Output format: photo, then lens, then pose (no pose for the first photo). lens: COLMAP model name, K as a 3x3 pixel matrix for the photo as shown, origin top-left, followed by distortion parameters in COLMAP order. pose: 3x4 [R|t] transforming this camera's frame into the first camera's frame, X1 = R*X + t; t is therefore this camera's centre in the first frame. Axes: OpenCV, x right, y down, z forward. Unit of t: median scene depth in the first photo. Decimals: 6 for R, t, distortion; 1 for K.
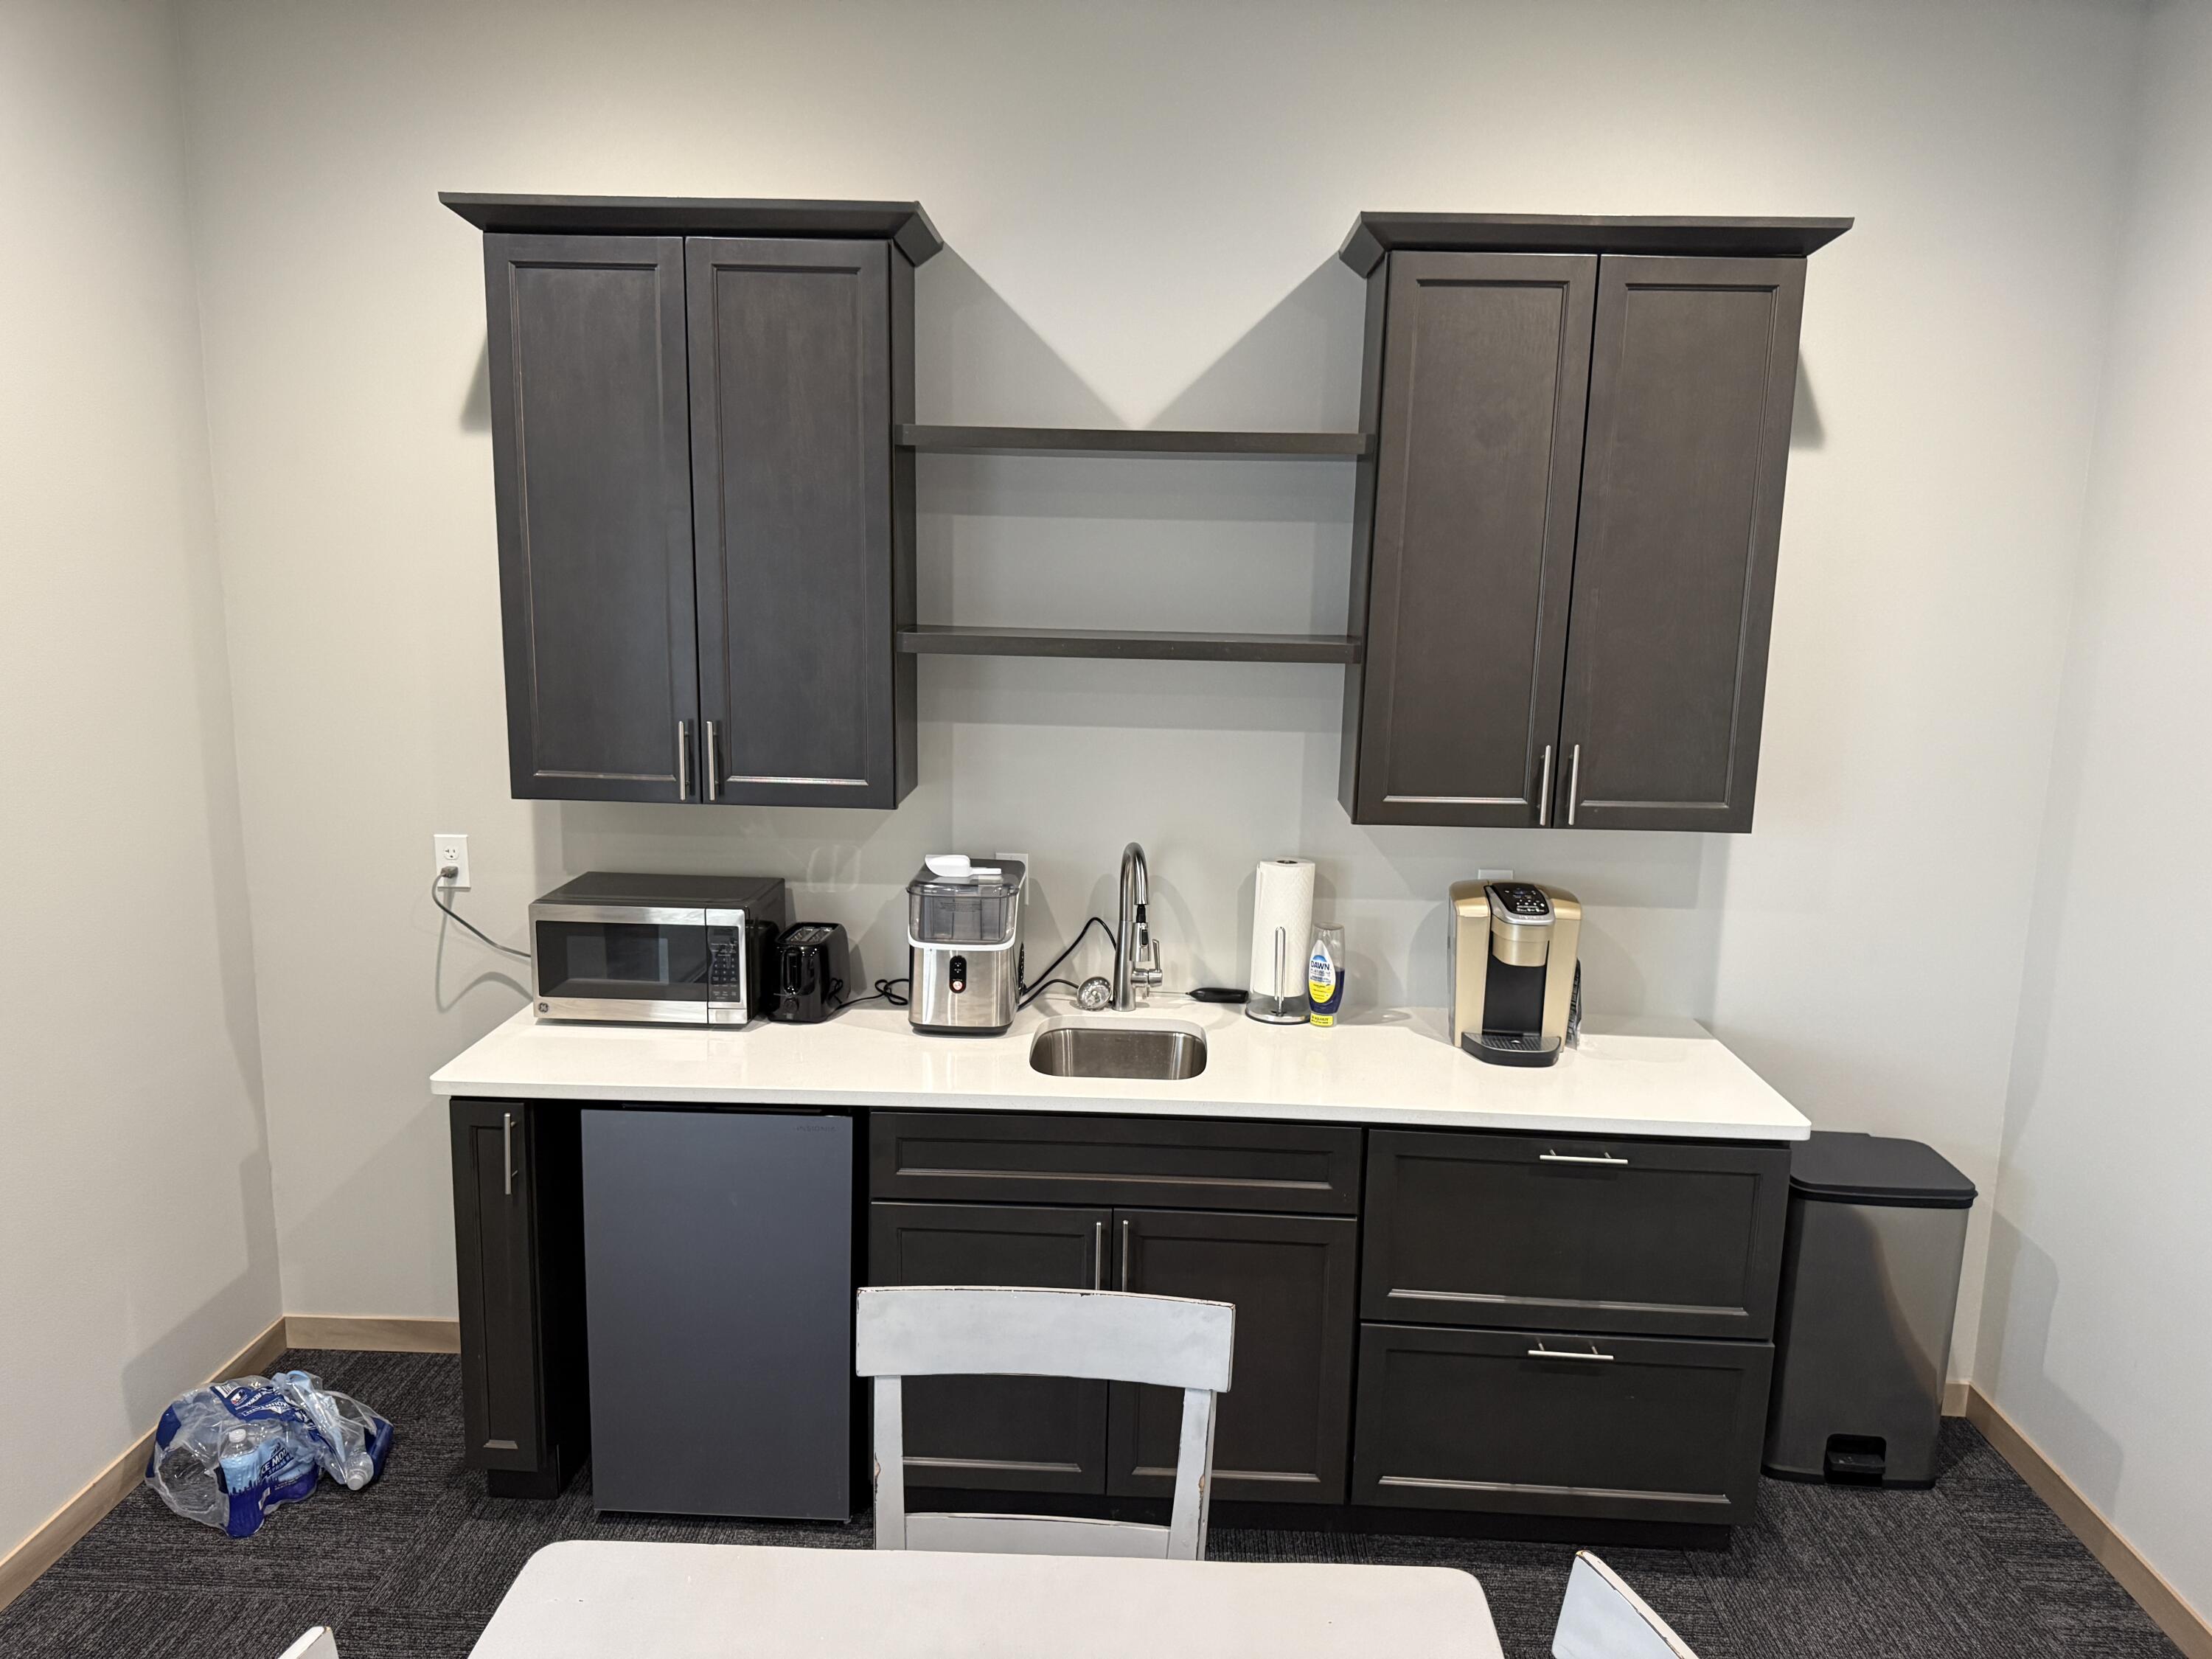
lens RADIAL K [[1513.8, 0, 1110.2], [0, 1513.8, 830.5], [0, 0, 1]] dist [0.035558, -0.004278]
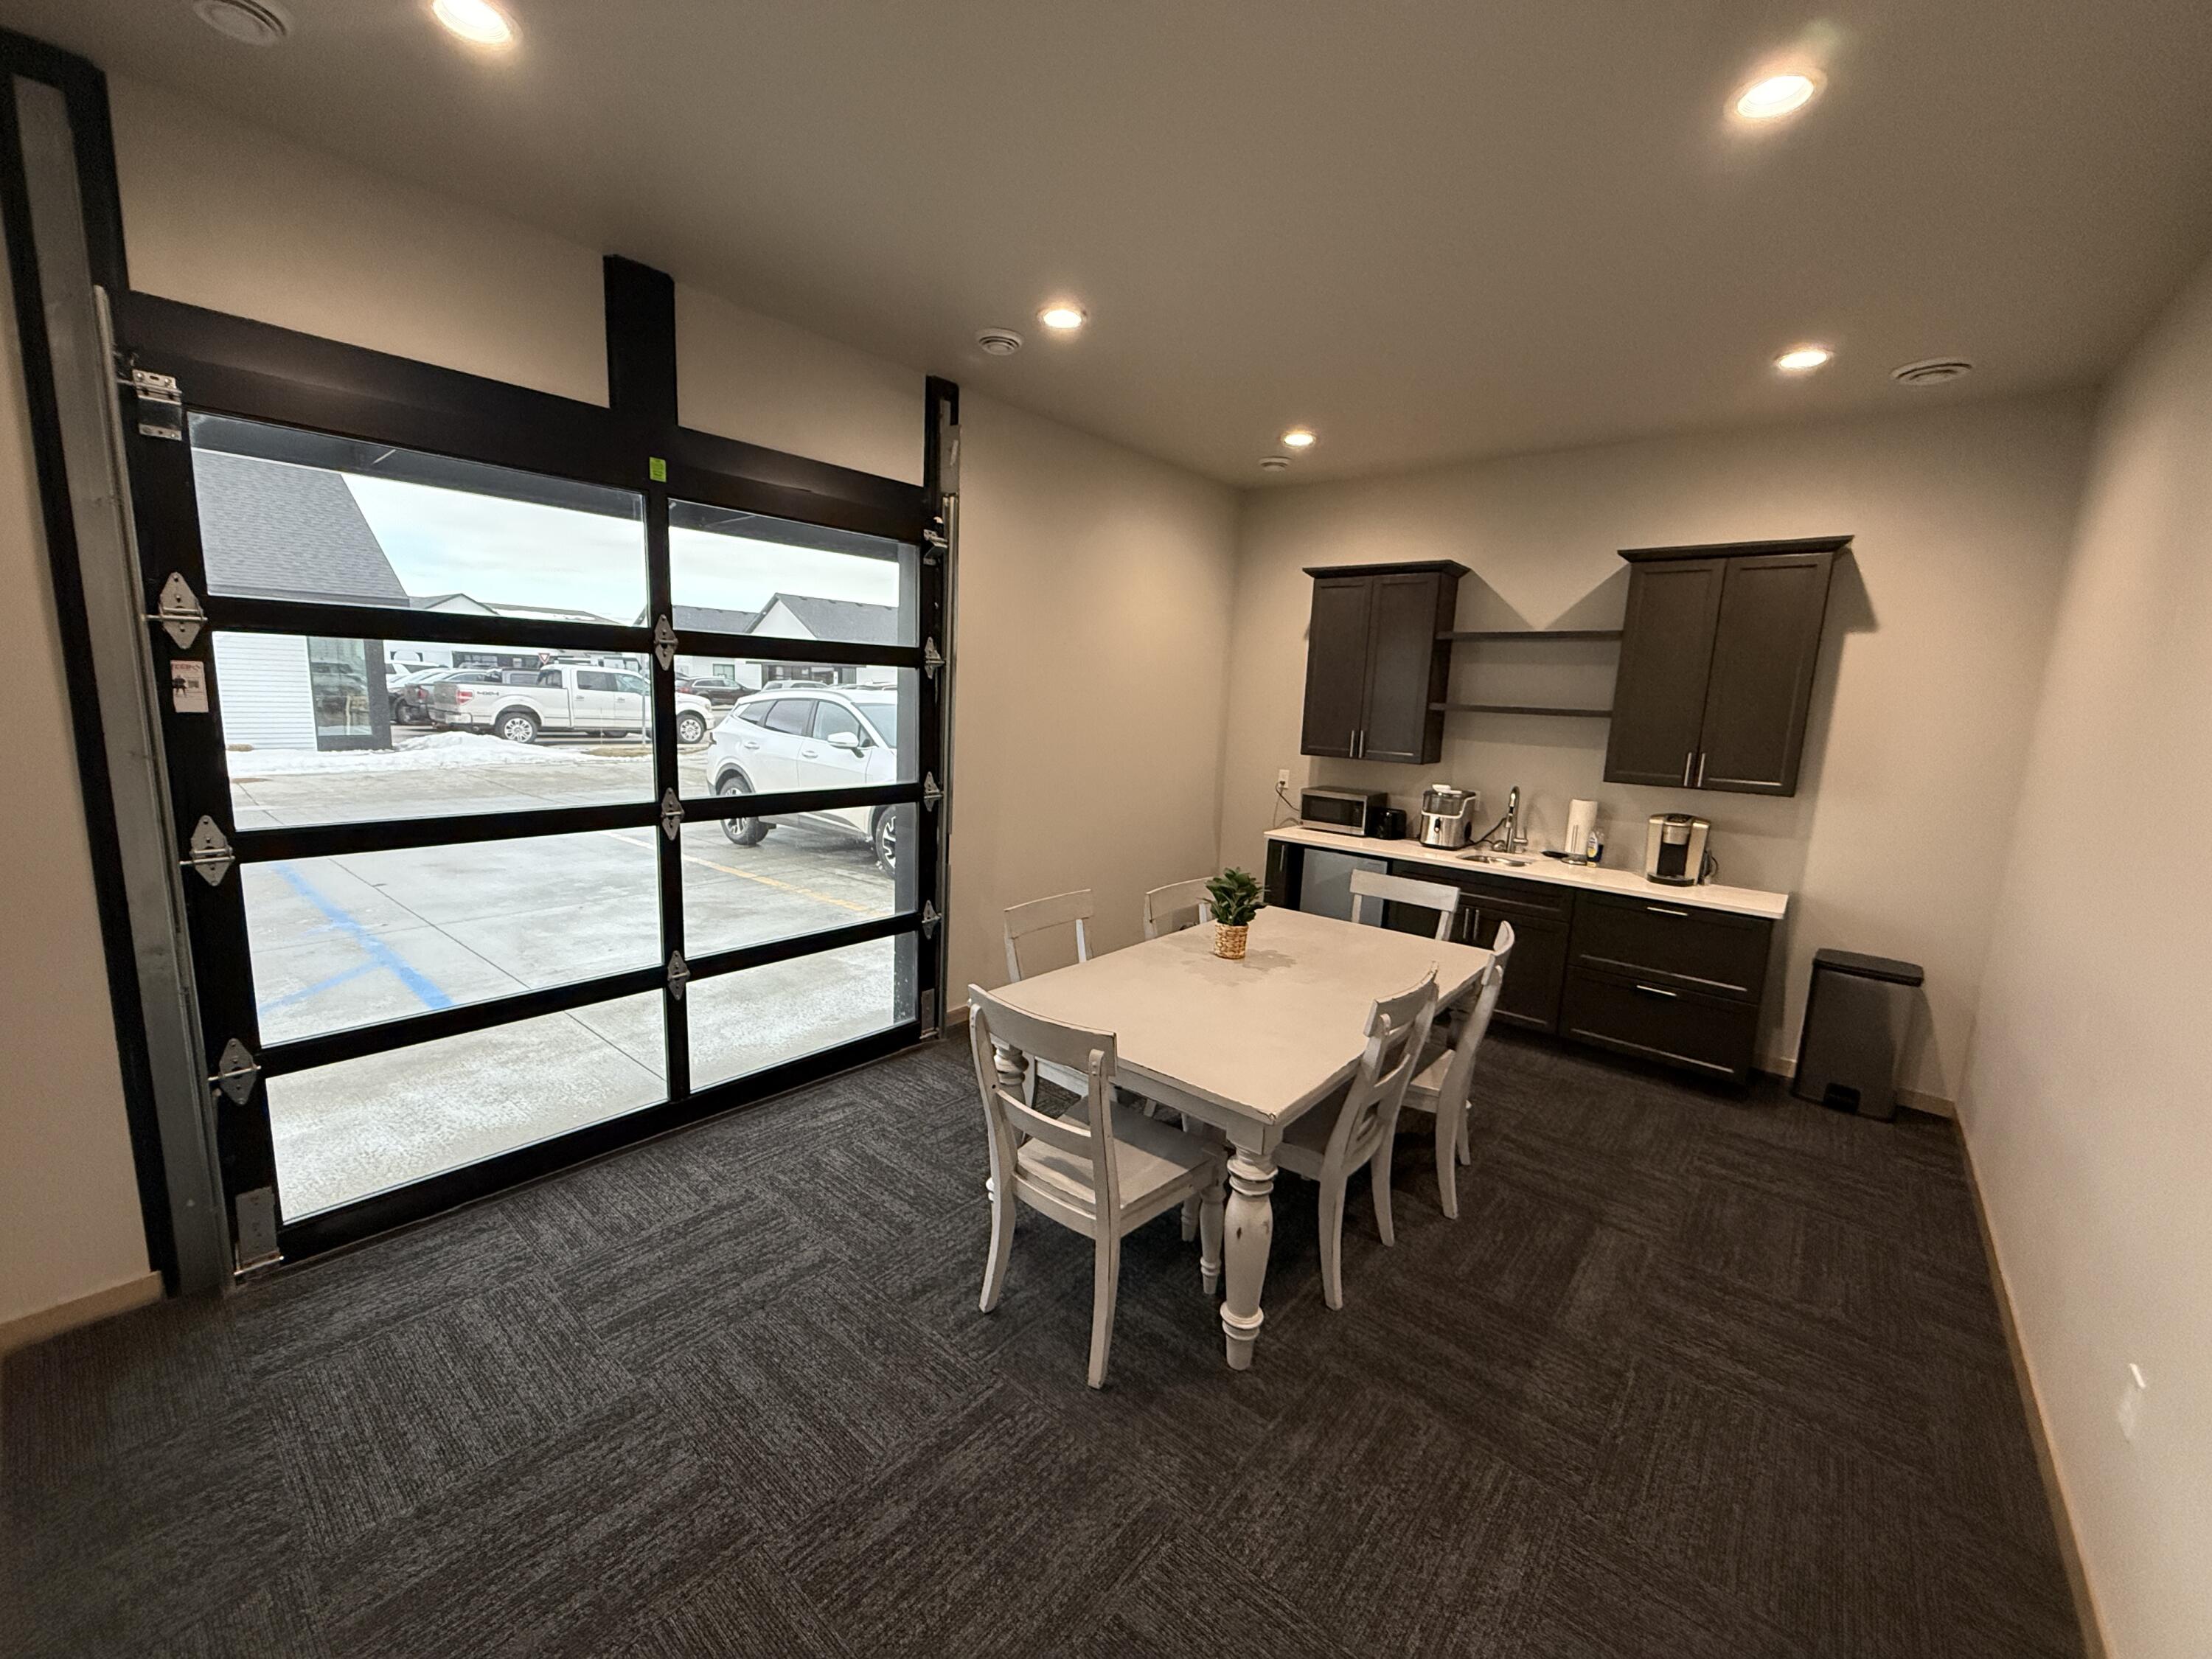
lens RADIAL K [[881.0, 0, 1100.1], [0, 881.0, 824.2], [0, 0, 1]] dist [0.001635, 0.000873]
pose [[0.784577, 0.103453, -0.611340, 0.398187], [-0.134149, 0.990951, -0.004471, 0.180540], [0.605345, 0.085519, 0.791356, -0.659478]]
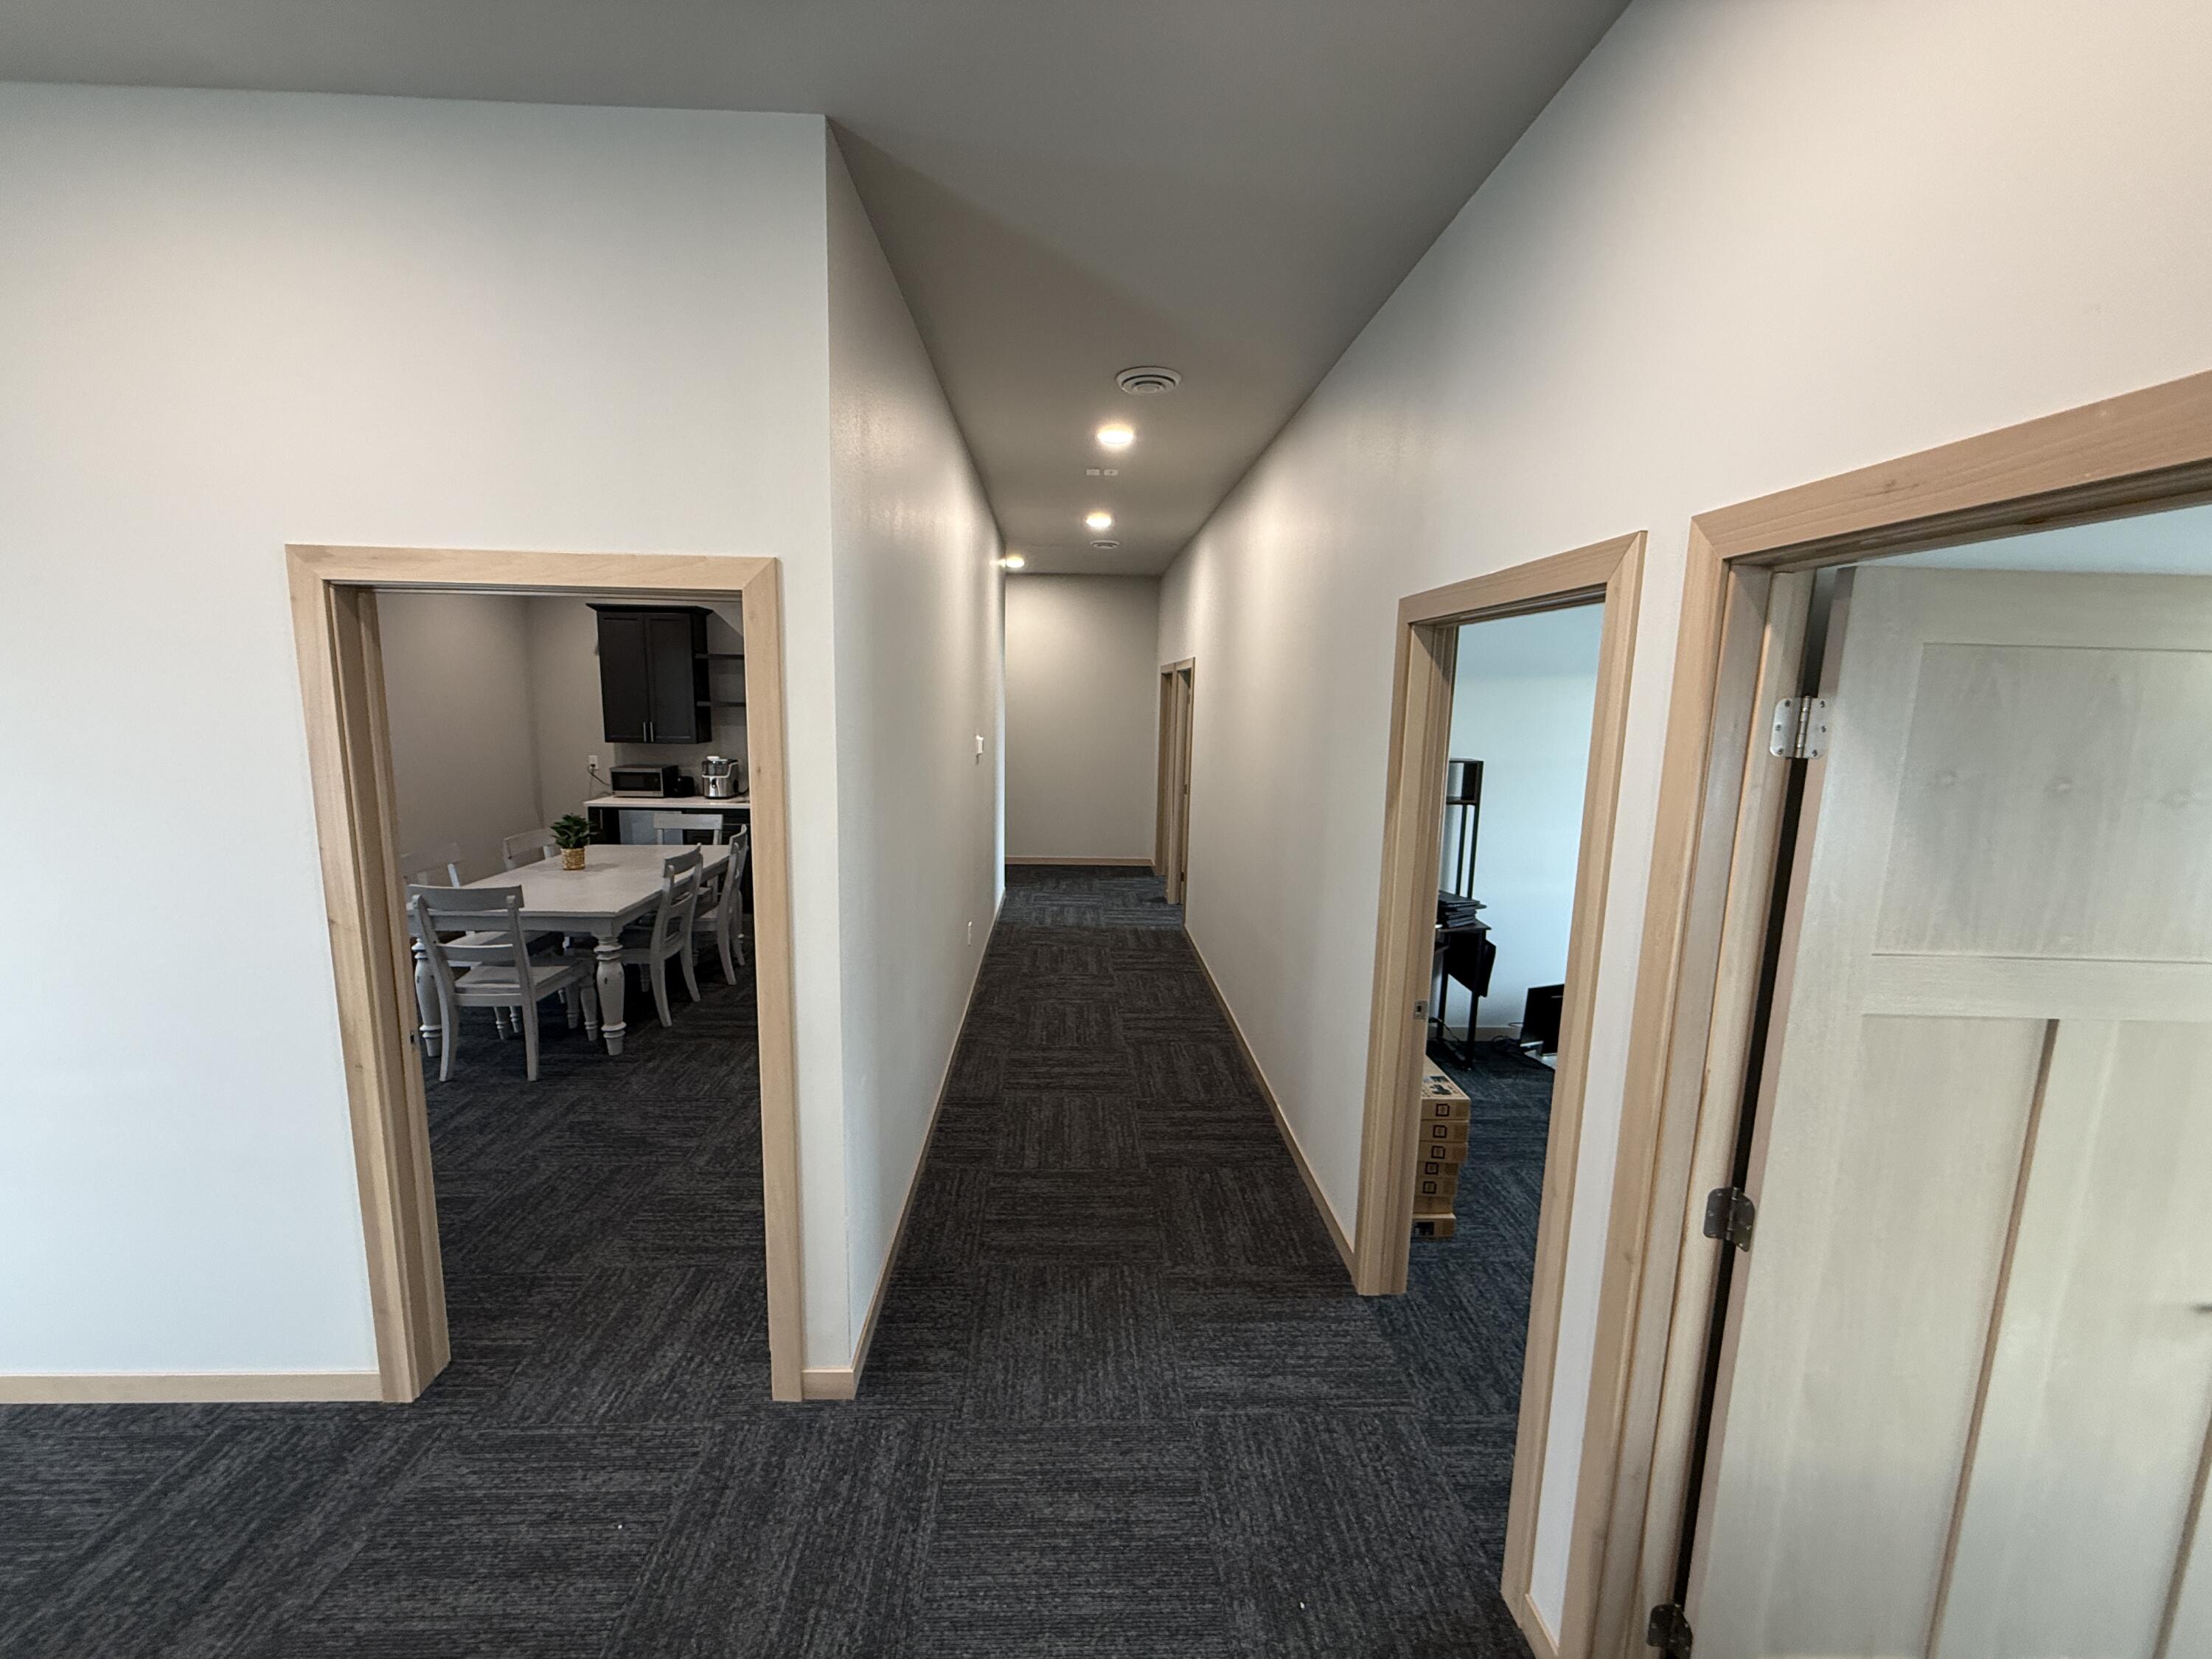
lens RADIAL K [[881.0, 0, 1095.2], [0, 881.0, 829.9], [0, 0, 1]] dist [0.001635, 0.000873]
pose [[0.998069, -0.014507, 0.060394, 0.785140], [0.016052, 0.999554, -0.025176, 0.295776], [-0.060001, 0.026097, 0.997857, -1.460857]]
